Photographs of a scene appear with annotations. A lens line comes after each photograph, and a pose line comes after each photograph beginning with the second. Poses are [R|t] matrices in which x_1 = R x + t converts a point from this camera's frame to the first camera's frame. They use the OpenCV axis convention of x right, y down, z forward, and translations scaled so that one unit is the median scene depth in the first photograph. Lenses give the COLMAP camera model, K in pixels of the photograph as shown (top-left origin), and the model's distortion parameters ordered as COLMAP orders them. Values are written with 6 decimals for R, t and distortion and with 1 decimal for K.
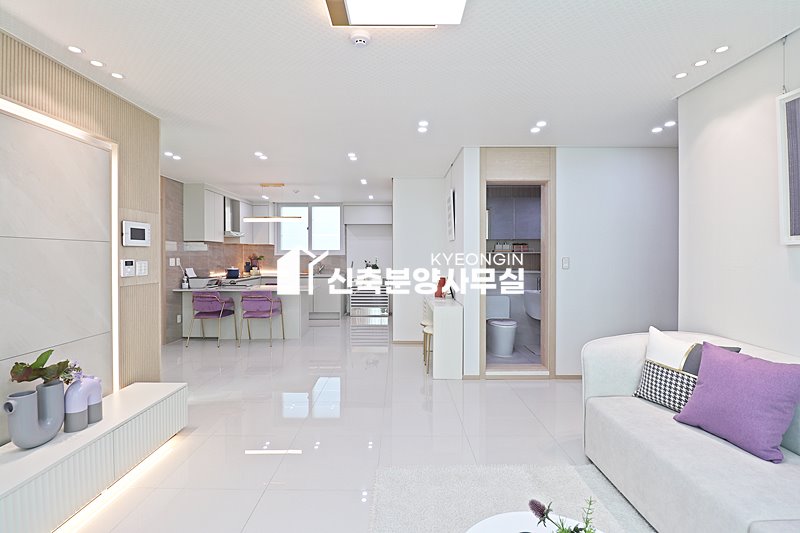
lens RADIAL K [[369.3, 0, 397.6], [0, 369.3, 259.3], [0, 0, 1]] dist [-0.001548, -0.014082]
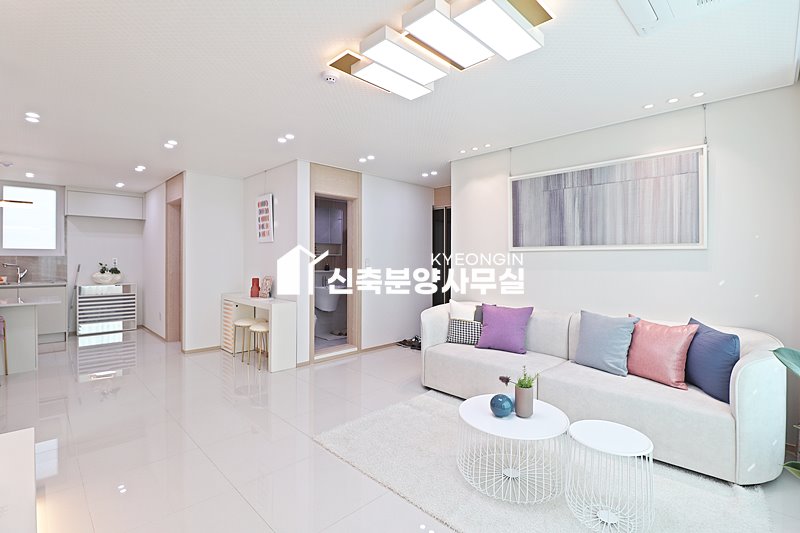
lens RADIAL K [[369.3, 0, 397.6], [0, 369.3, 259.3], [0, 0, 1]] dist [-0.001548, -0.014082]
pose [[0.711708, 0.001179, 0.702475, -0.267135], [0.004615, 0.999969, -0.006354, 0.004938], [-0.702461, 0.007764, 0.711680, -0.007457]]
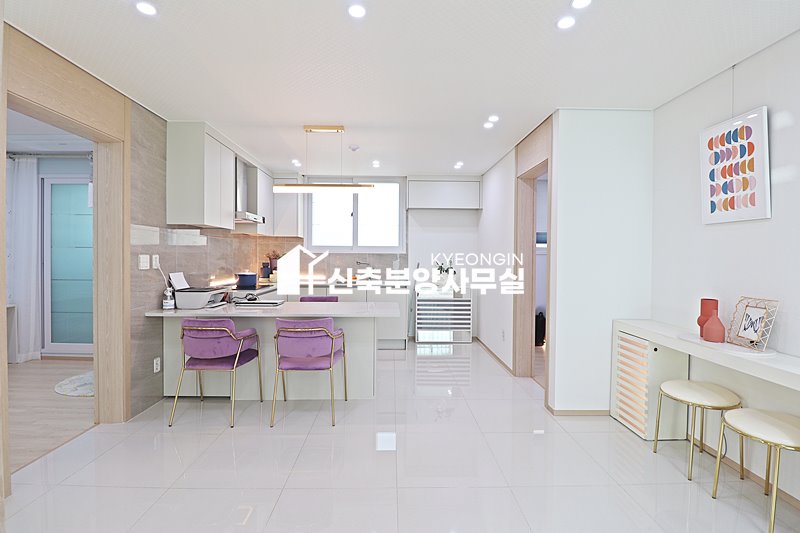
lens RADIAL K [[374.7, 0, 399.2], [0, 374.7, 260.4], [0, 0, 1]] dist [-0.001339, -0.012554]
pose [[0.999819, 0.007706, 0.017382, -0.244832], [-0.007710, 0.999970, 0.000168, 0.002290], [-0.017380, -0.000302, 0.999849, 0.440826]]
